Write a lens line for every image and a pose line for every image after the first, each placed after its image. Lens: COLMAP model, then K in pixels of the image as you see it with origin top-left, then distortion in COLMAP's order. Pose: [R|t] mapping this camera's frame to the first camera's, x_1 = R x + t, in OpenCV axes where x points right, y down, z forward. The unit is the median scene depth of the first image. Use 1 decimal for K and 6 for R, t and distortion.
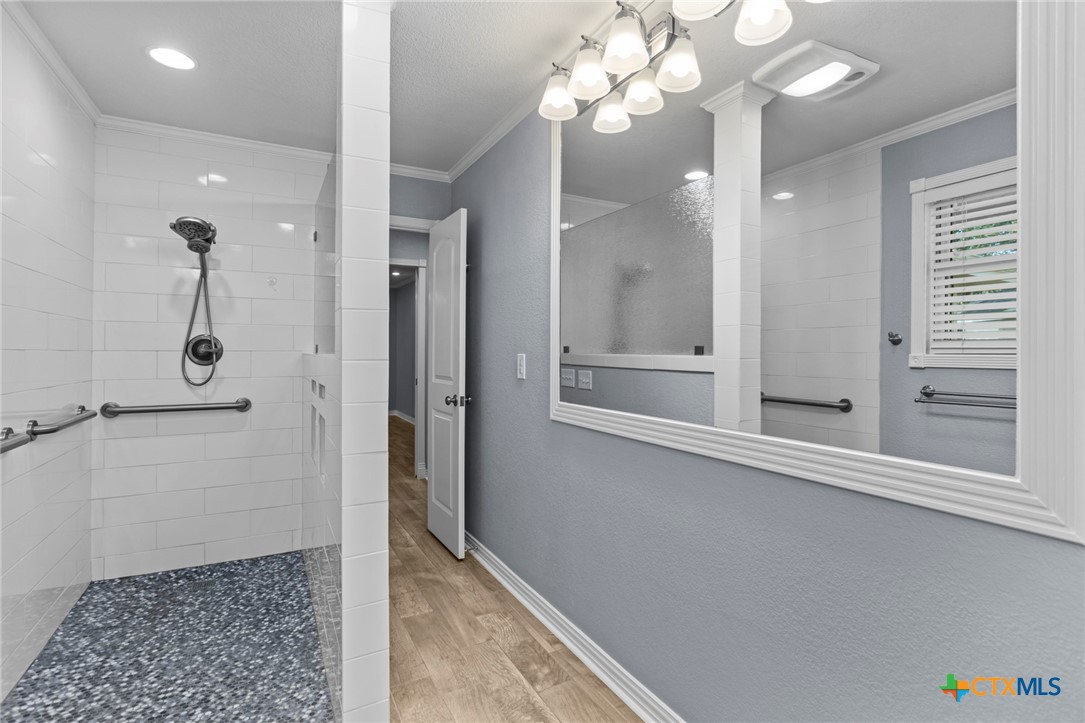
lens RADIAL K [[518.1, 0, 540.1], [0, 518.1, 349.9], [0, 0, 1]] dist [-0.015621, 0.006769]
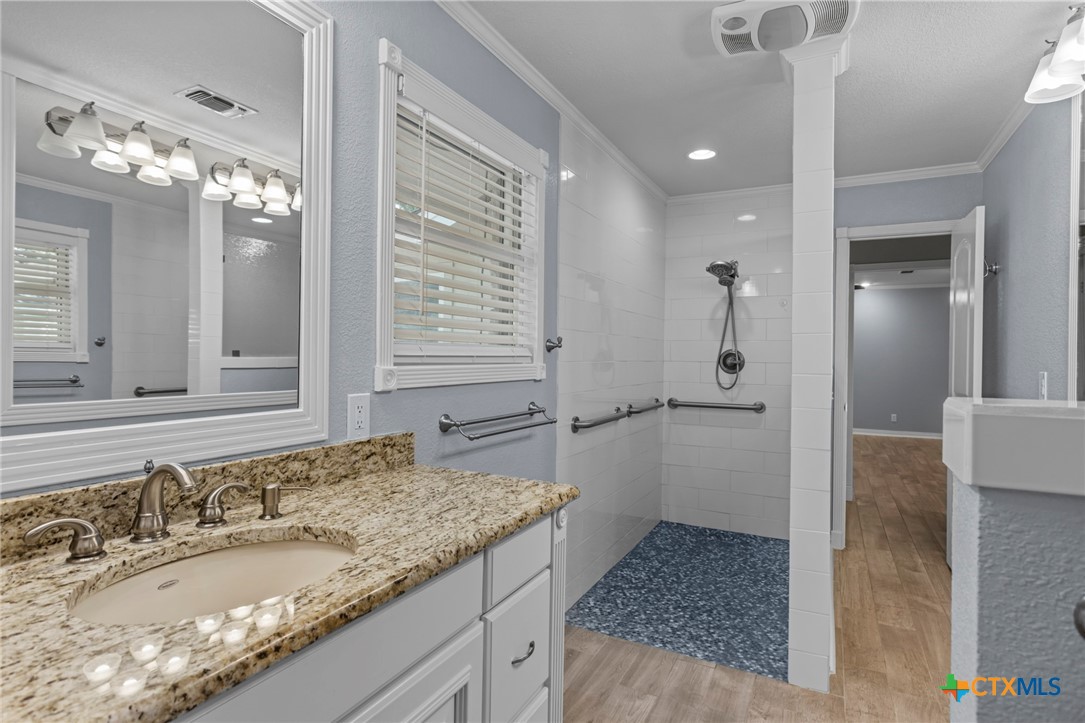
lens RADIAL K [[550.4, 0, 543.2], [0, 550.4, 358.5], [0, 0, 1]] dist [0.000834, -0.000062]
pose [[0.562943, 0.007919, -0.826458, 0.222138], [-0.008851, 0.999955, 0.003553, -0.008566], [0.826449, 0.005314, 0.562987, -0.155910]]
